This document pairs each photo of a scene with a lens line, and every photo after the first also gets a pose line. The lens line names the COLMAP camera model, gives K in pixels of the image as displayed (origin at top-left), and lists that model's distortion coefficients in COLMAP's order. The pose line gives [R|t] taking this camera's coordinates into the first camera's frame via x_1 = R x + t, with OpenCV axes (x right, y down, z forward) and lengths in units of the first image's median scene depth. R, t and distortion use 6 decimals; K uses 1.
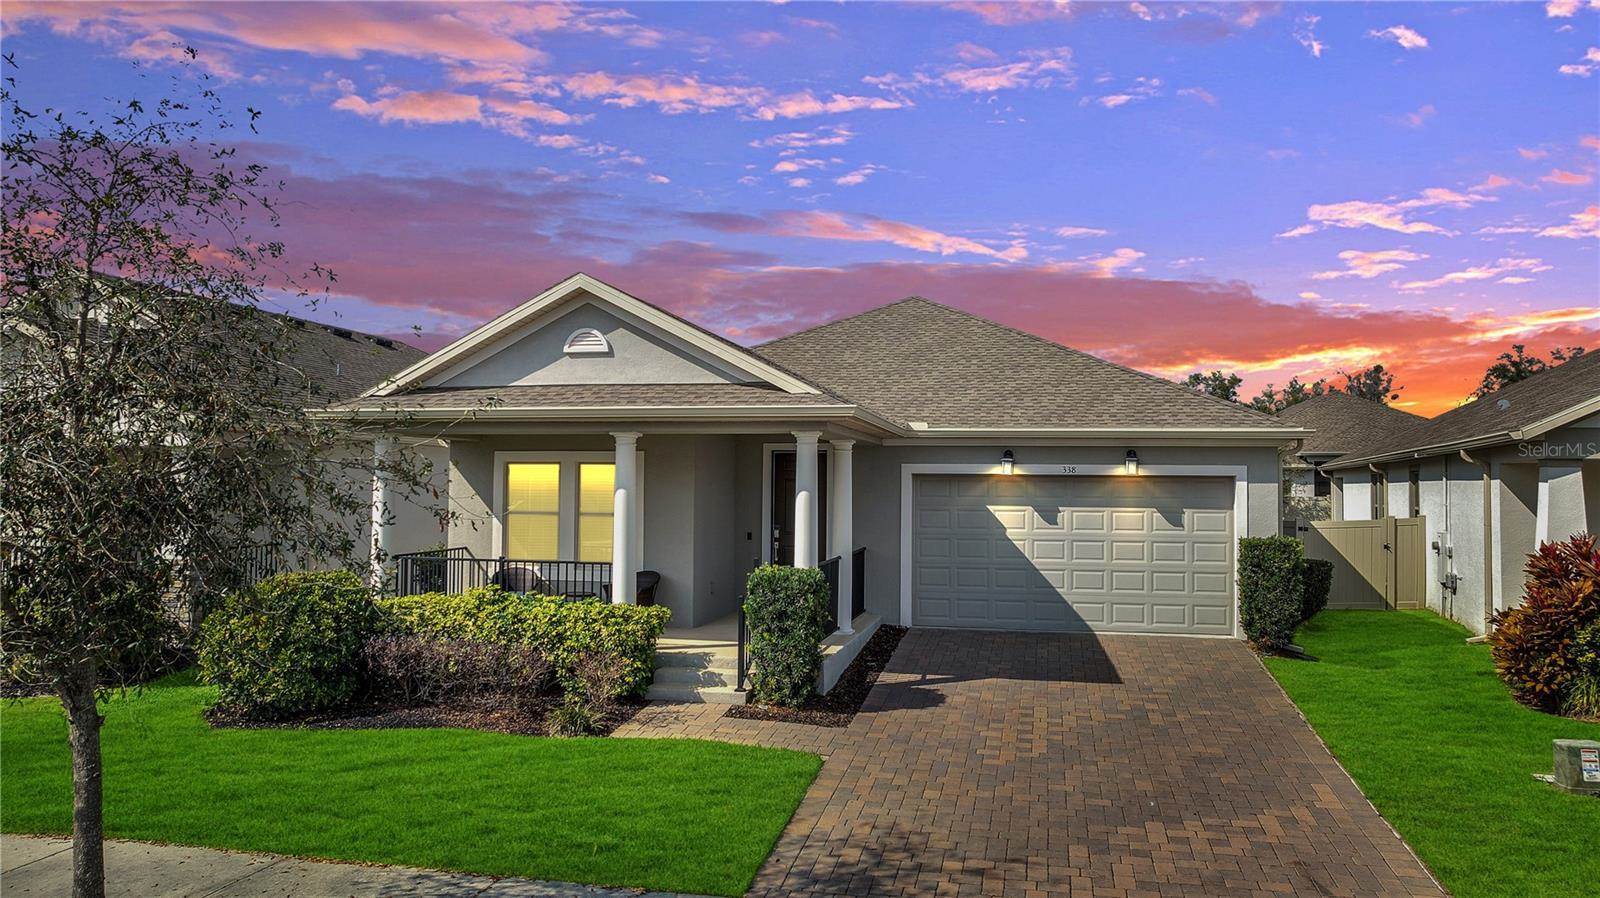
lens RADIAL K [[1144.5, 0, 800.0], [0, 1144.5, 449.0], [0, 0, 1]] dist [-0.009343, -0.000496]
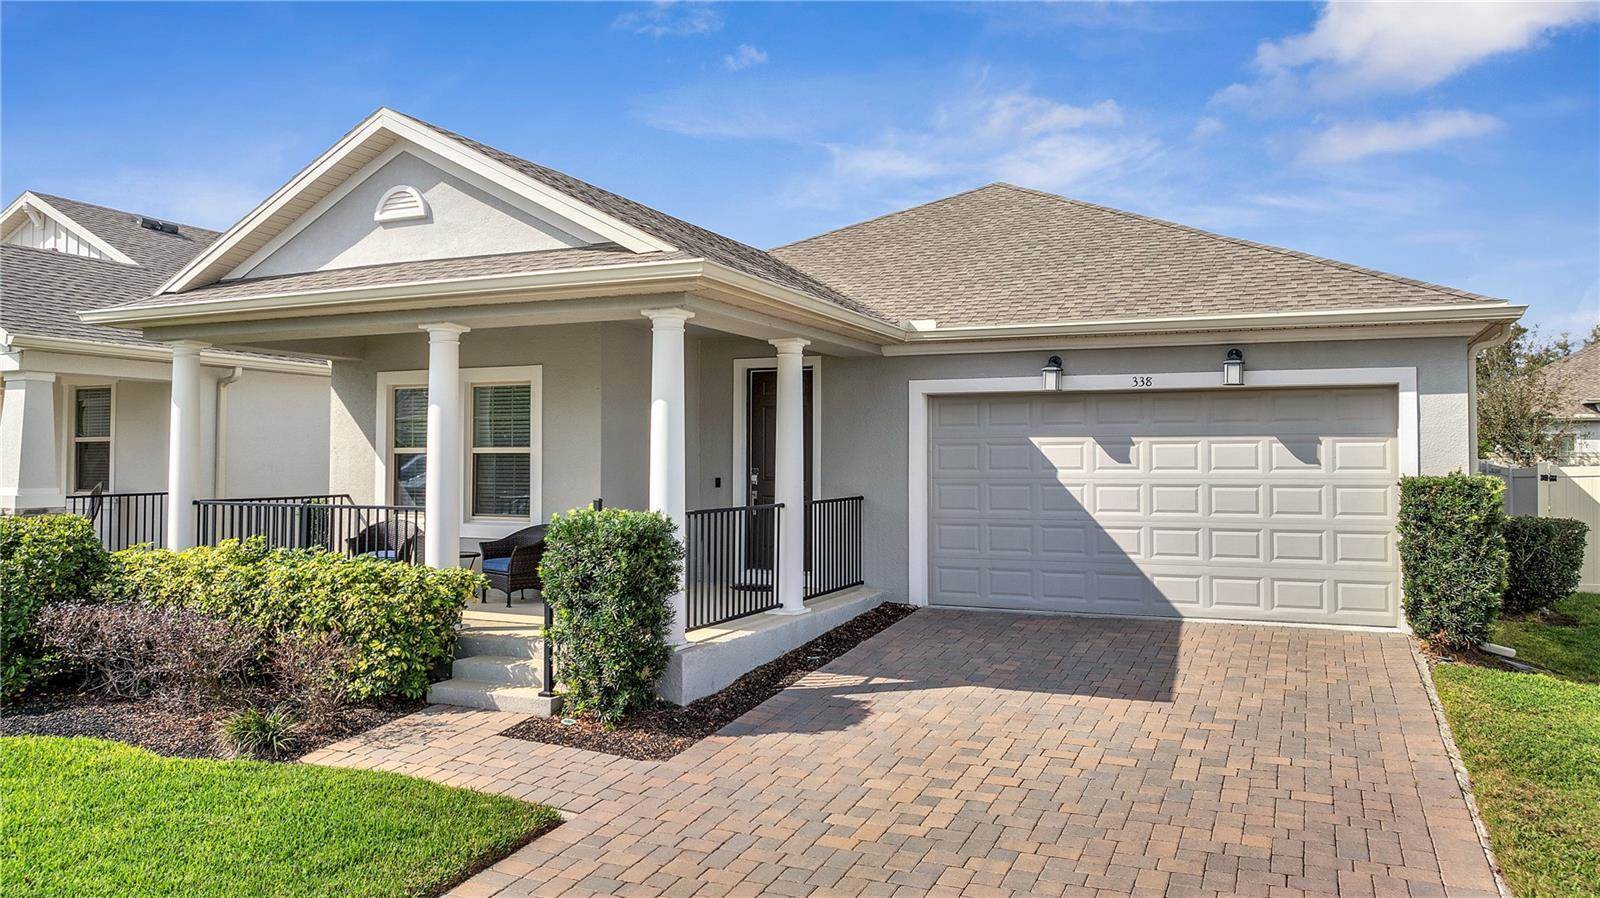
lens RADIAL K [[1160.2, 0, 800.3], [0, 1160.2, 425.3], [0, 0, 1]] dist [-0.017098, 0.000623]
pose [[0.979247, -0.013302, -0.202234, 0.190071], [0.013161, 0.999911, -0.002043, 0.046898], [0.202243, -0.000661, 0.979335, 0.301836]]
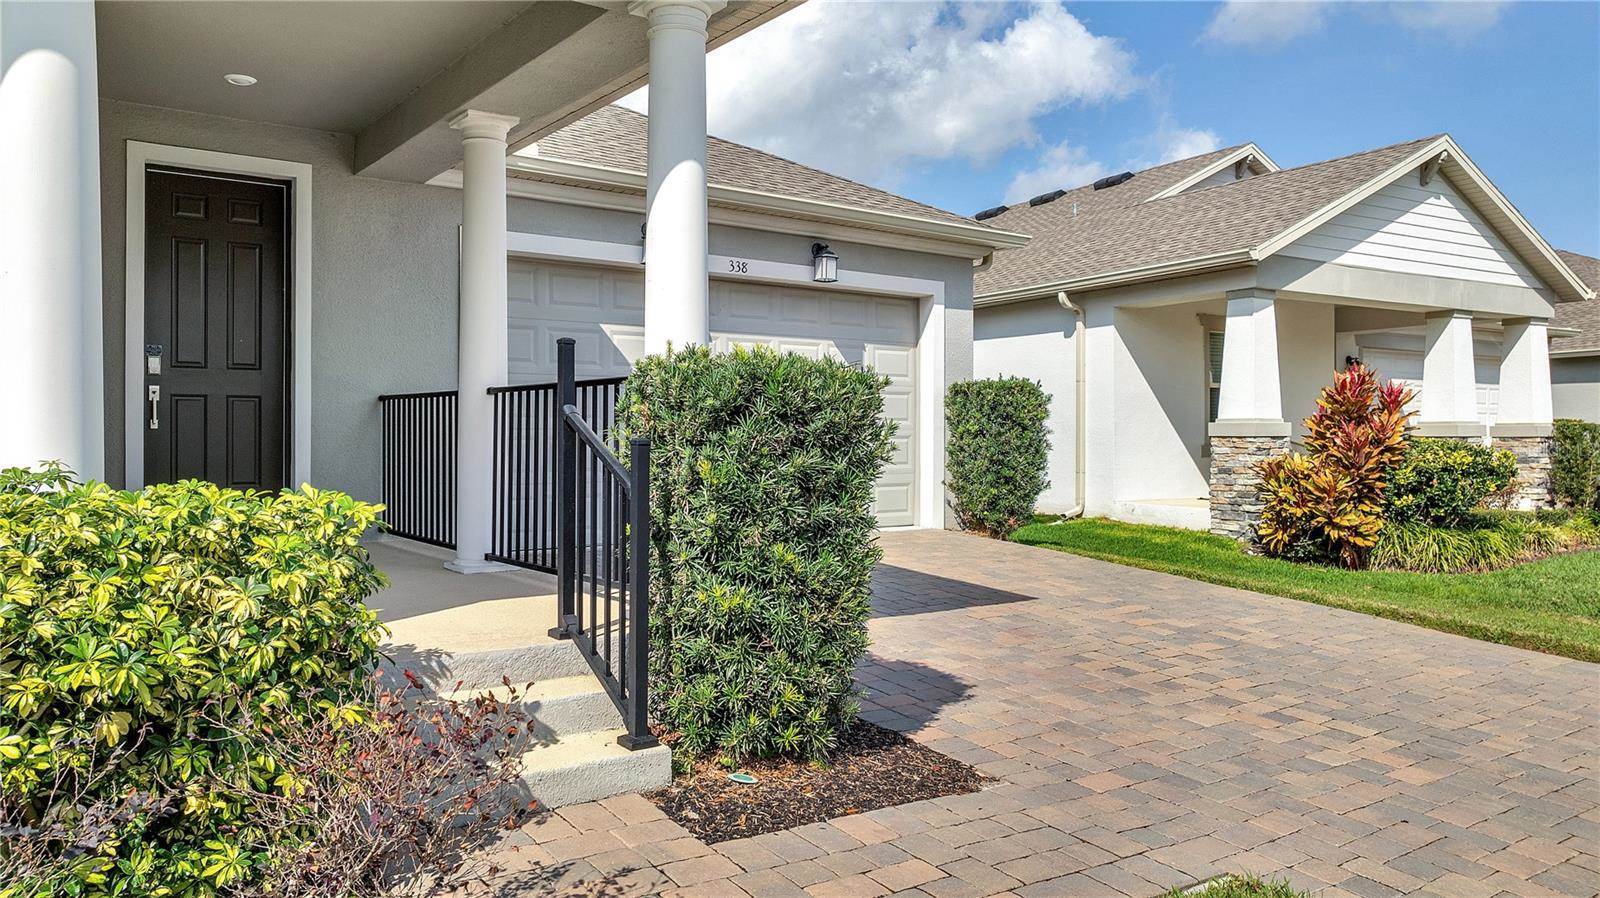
lens RADIAL K [[1144.5, 0, 800.0], [0, 1144.5, 449.0], [0, 0, 1]] dist [-0.009343, -0.000496]
pose [[0.657830, -0.014107, 0.753035, -0.209969], [-0.020464, 0.999121, 0.036594, 0.098259], [-0.752889, -0.039483, 0.656963, 0.632488]]
